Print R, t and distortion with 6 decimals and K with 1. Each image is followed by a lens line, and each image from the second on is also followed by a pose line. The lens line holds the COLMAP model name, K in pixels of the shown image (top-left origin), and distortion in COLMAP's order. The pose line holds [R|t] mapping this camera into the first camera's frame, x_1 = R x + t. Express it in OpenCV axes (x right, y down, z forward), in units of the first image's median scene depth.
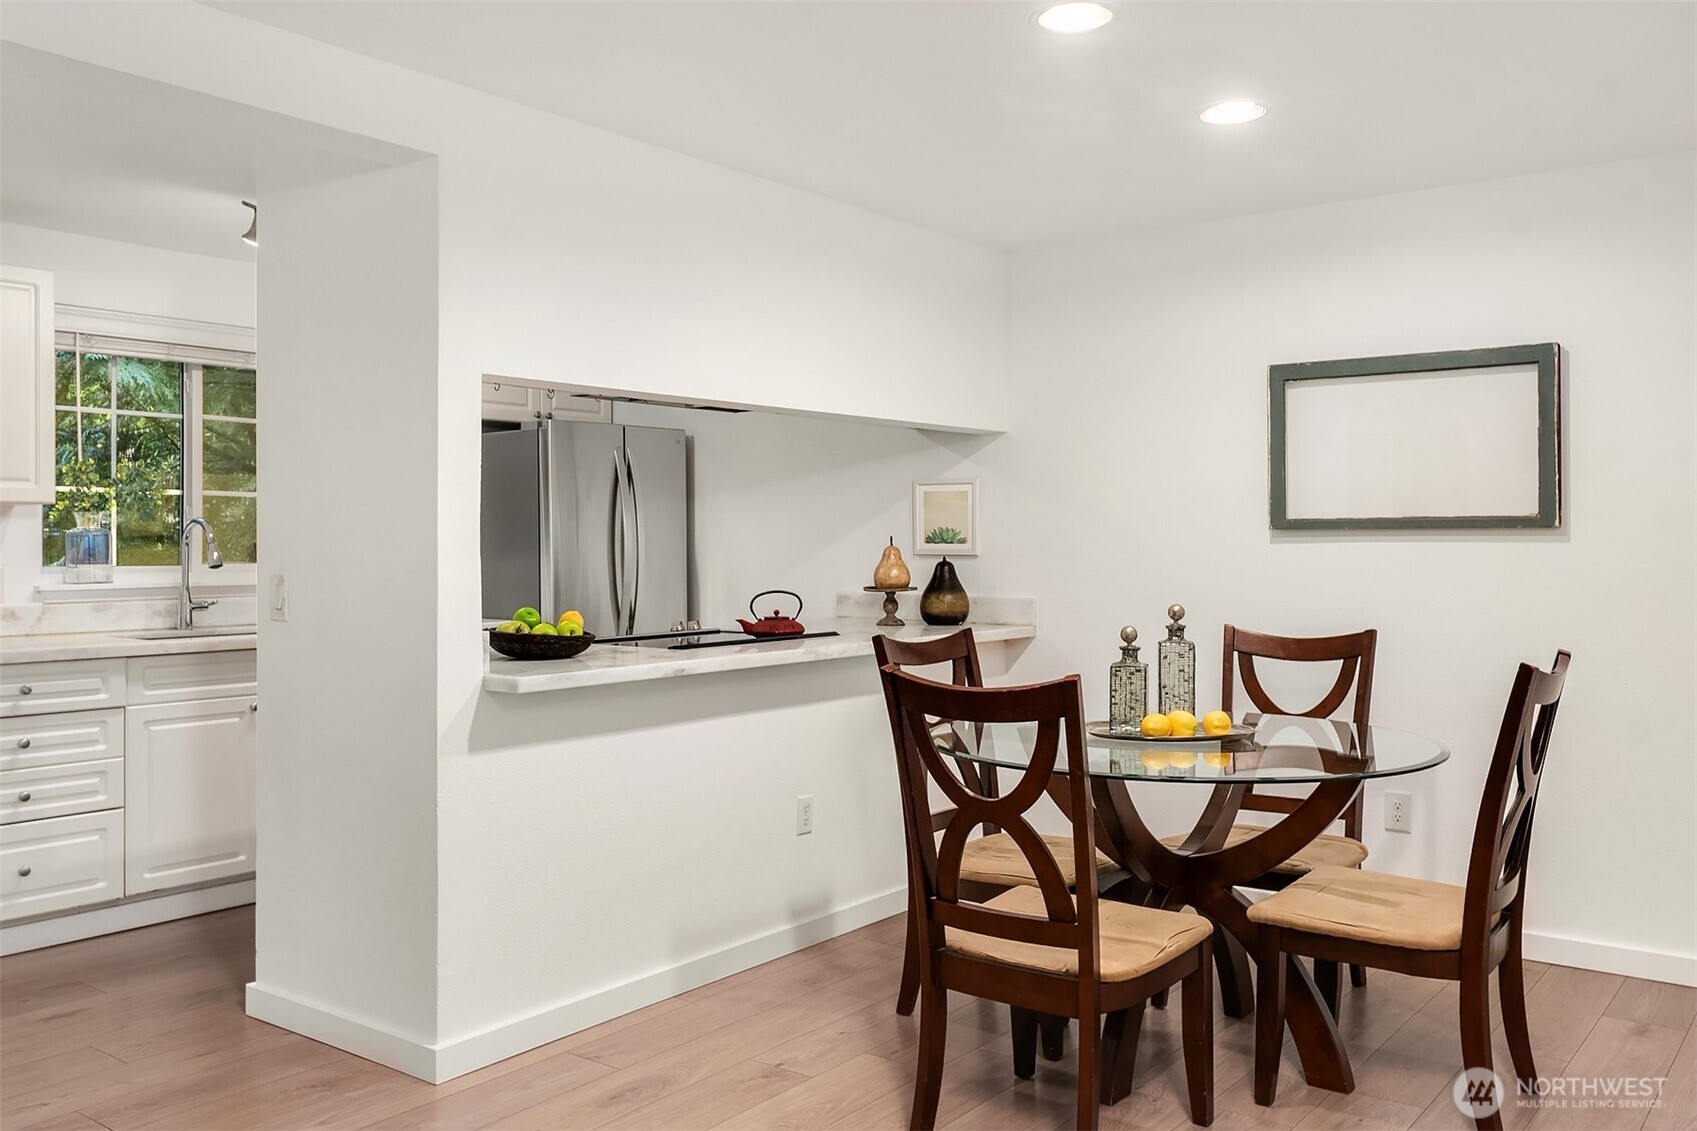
lens RADIAL K [[1424.7, 0, 853.1], [0, 1424.7, 523.5], [0, 0, 1]] dist [-0.011810, 0.010012]
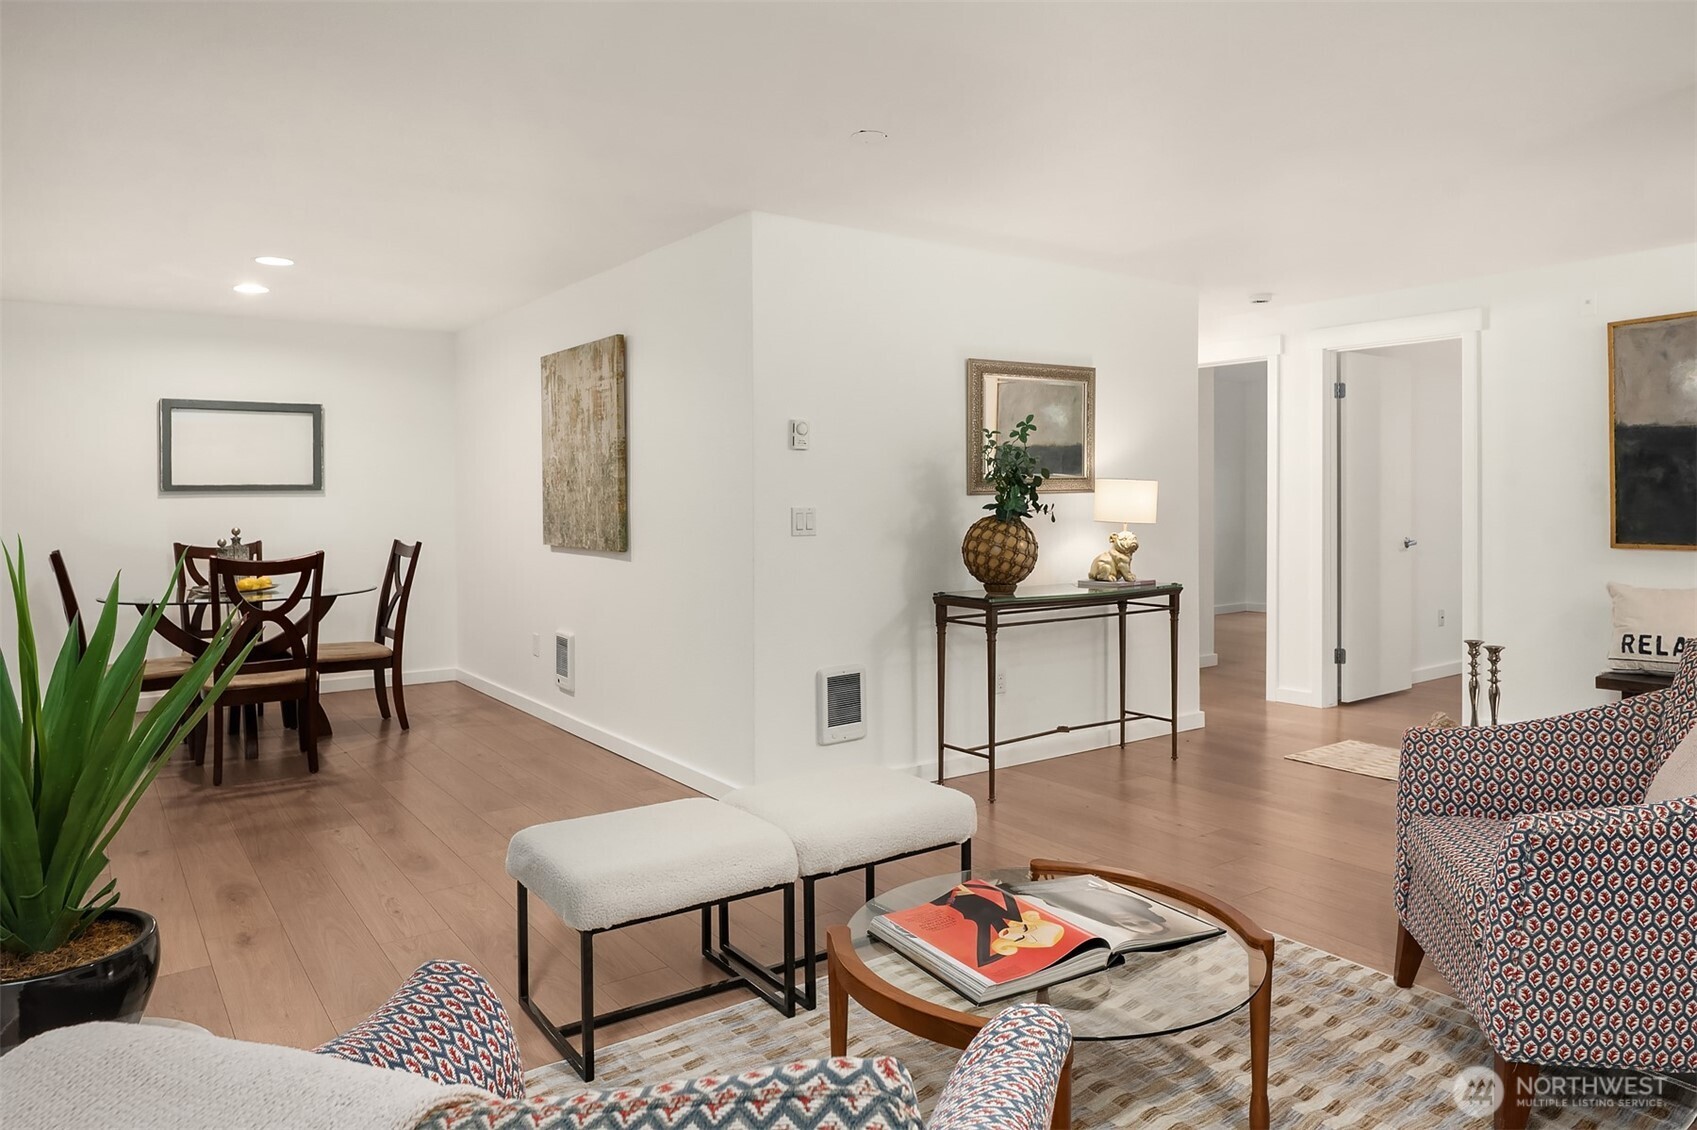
lens RADIAL K [[1122.6, 0, 847.9], [0, 1122.6, 526.4], [0, 0, 1]] dist [-0.001702, -0.000126]
pose [[0.298550, -0.027694, 0.953992, -0.818845], [-0.005766, 0.999508, 0.030819, 0.000584], [-0.954376, -0.014701, 0.298244, -0.251087]]
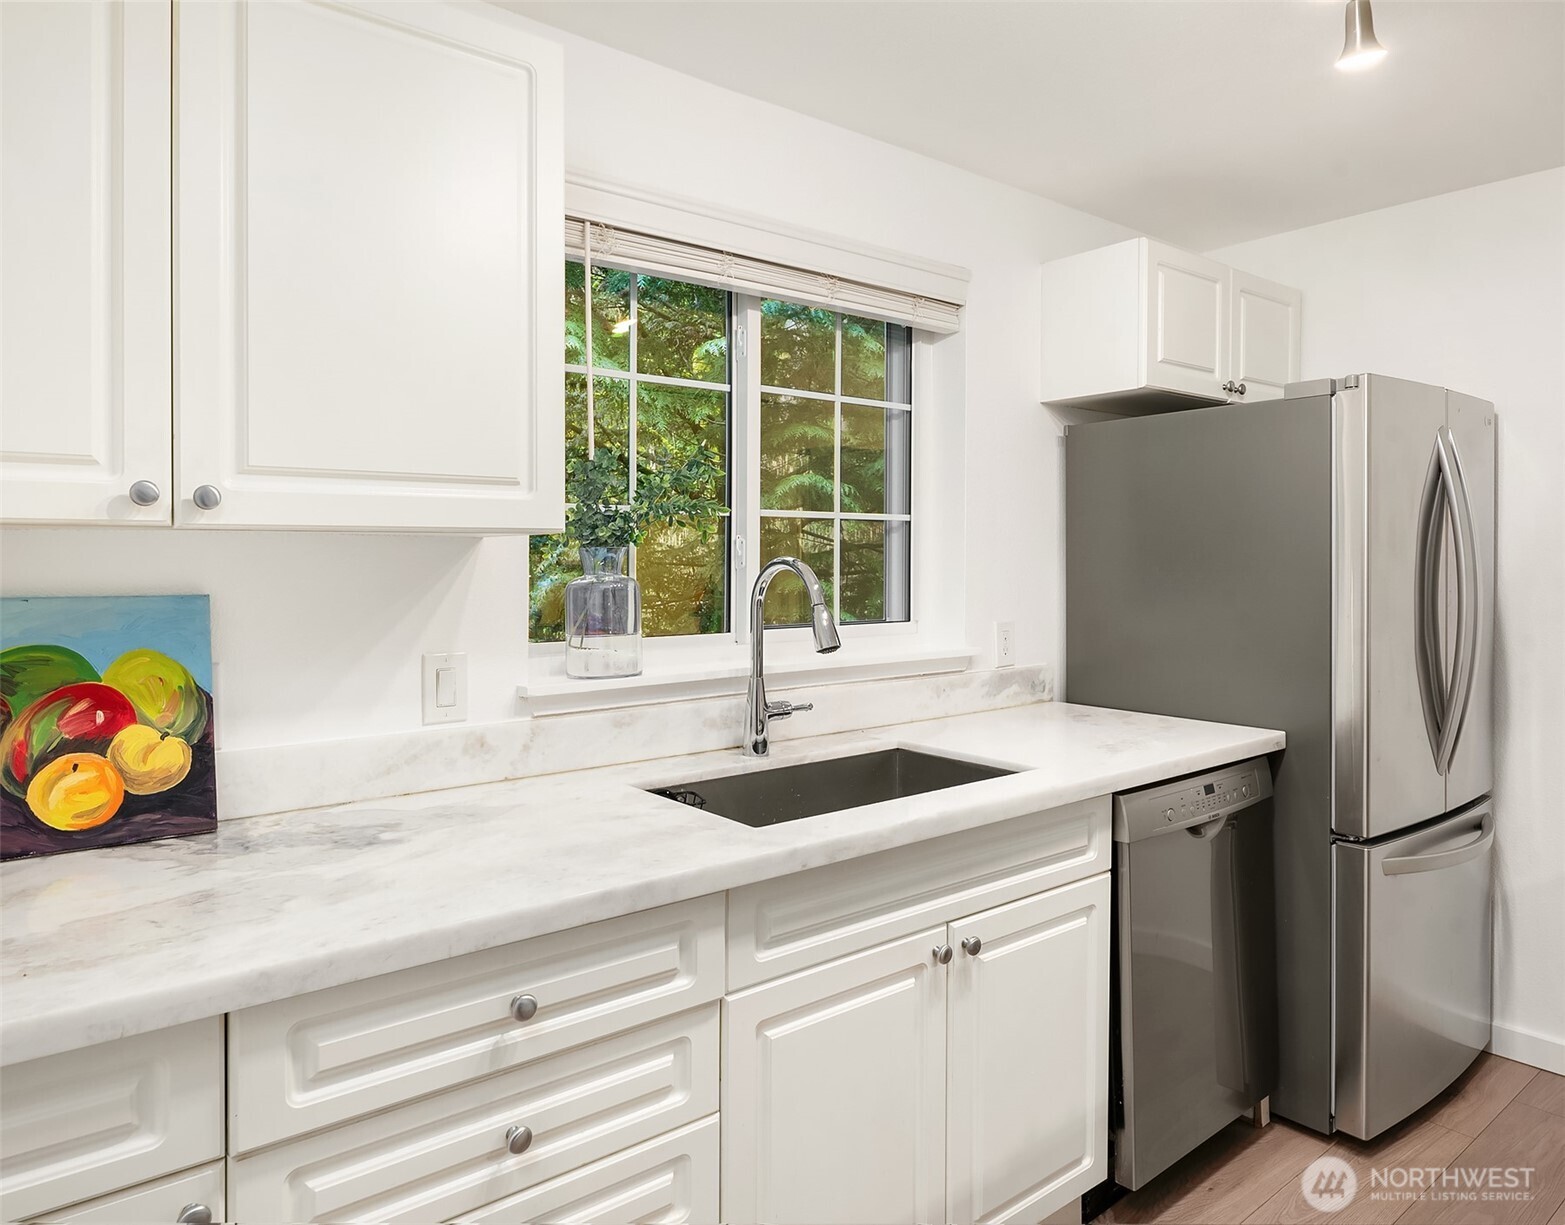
lens RADIAL K [[1049.4, 0, 814.9], [0, 1049.4, 540.3], [0, 0, 1]] dist [-0.000572, -0.007442]
pose [[0.978194, -0.000955, -0.207690, -0.421371], [0.001152, 0.999999, 0.000826, -0.012379], [0.207689, -0.001047, 0.978194, 0.697202]]
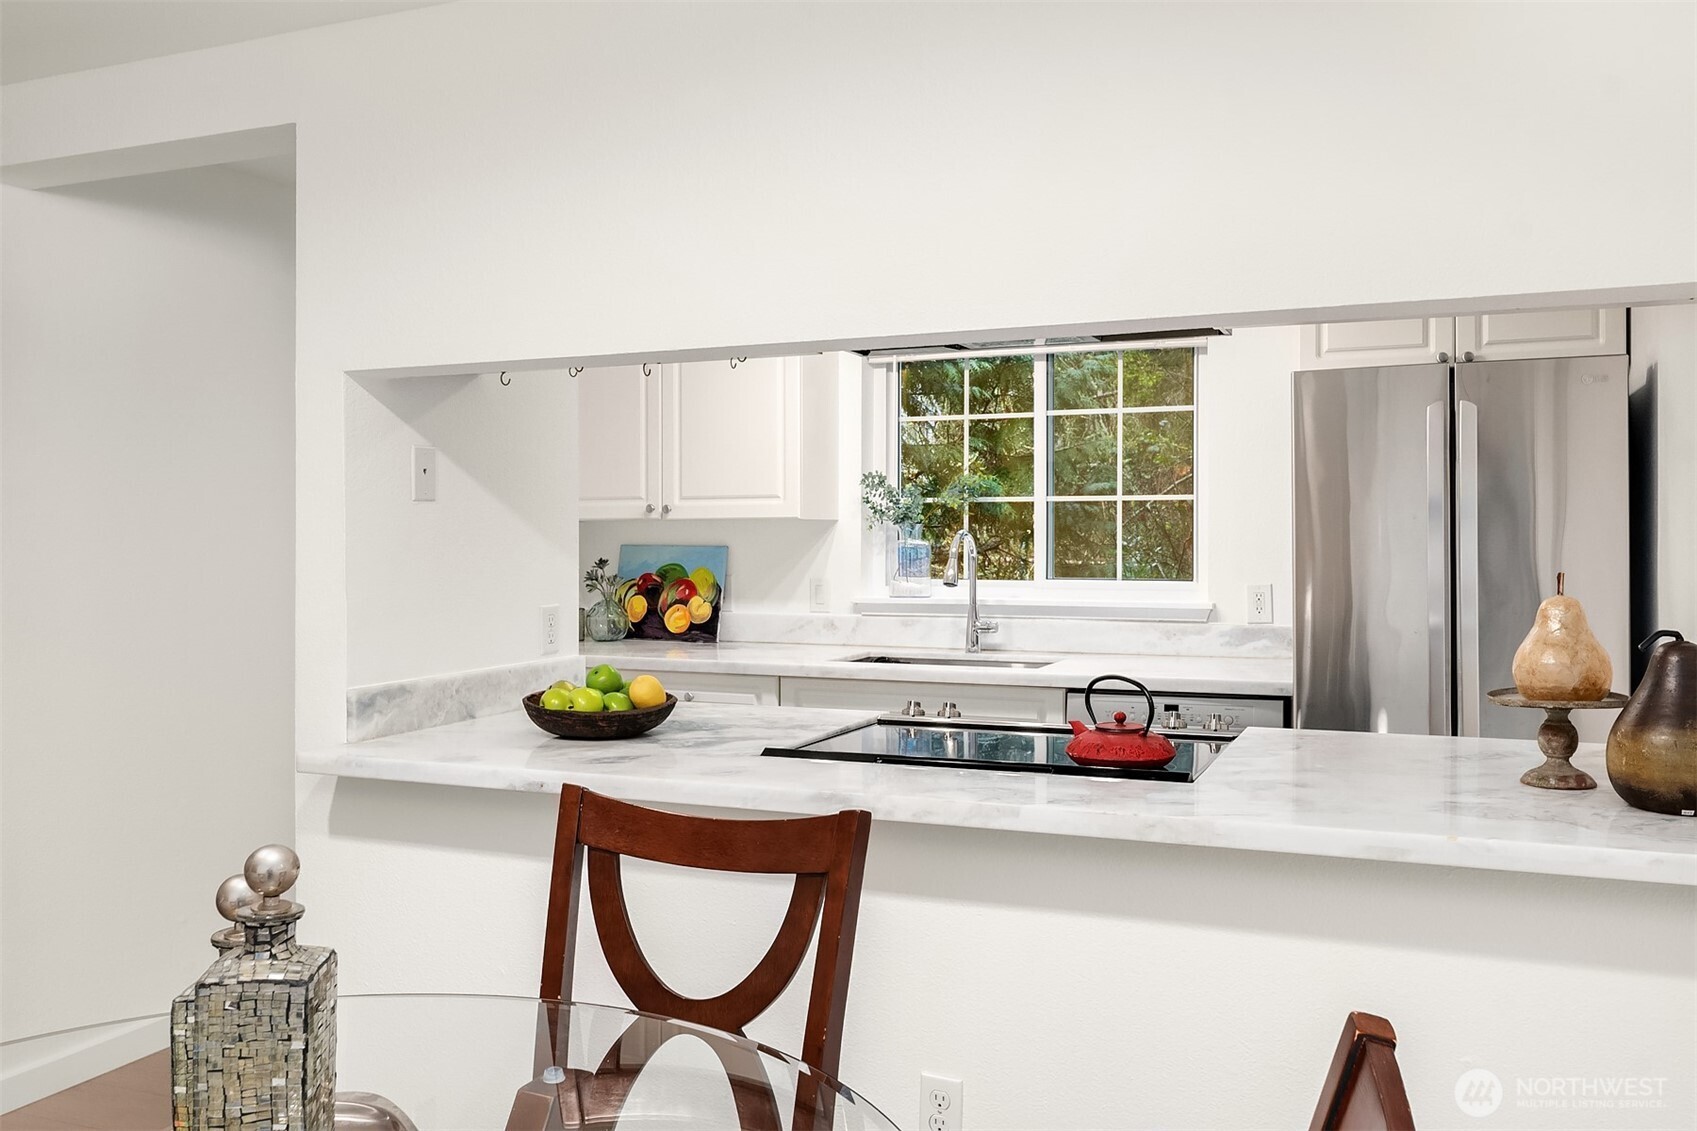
lens RADIAL K [[1424.7, 0, 842.1], [0, 1424.7, 500.0], [0, 0, 1]] dist [-0.011810, 0.010012]
pose [[0.241972, -0.018748, -0.970102, 0.460304], [0.018023, 0.999728, -0.014825, -0.012528], [0.970116, -0.013897, 0.242244, 0.815737]]
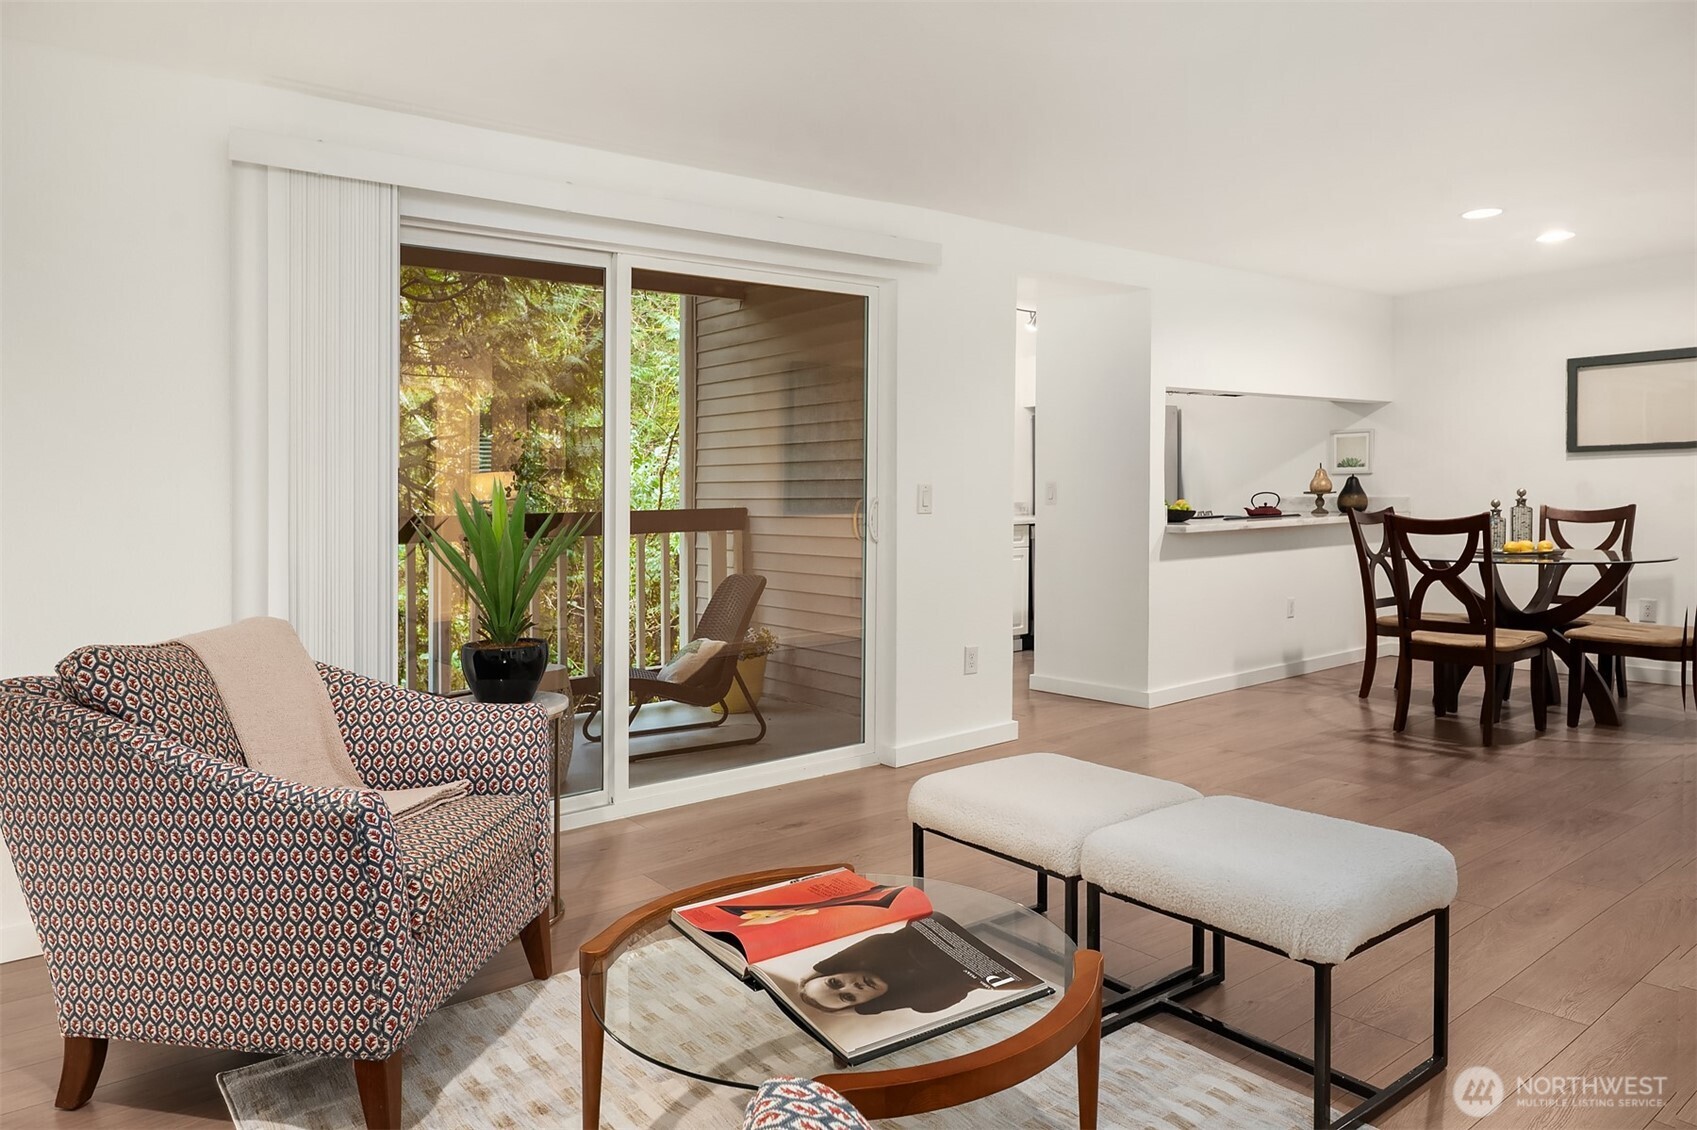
lens RADIAL K [[1122.6, 0, 842.2], [0, 1122.6, 529.0], [0, 0, 1]] dist [-0.001702, -0.000126]
pose [[0.967196, -0.006860, -0.253938, -0.229099], [0.019404, 0.998710, 0.046928, 0.016561], [0.253288, -0.050316, 0.966081, -0.591339]]
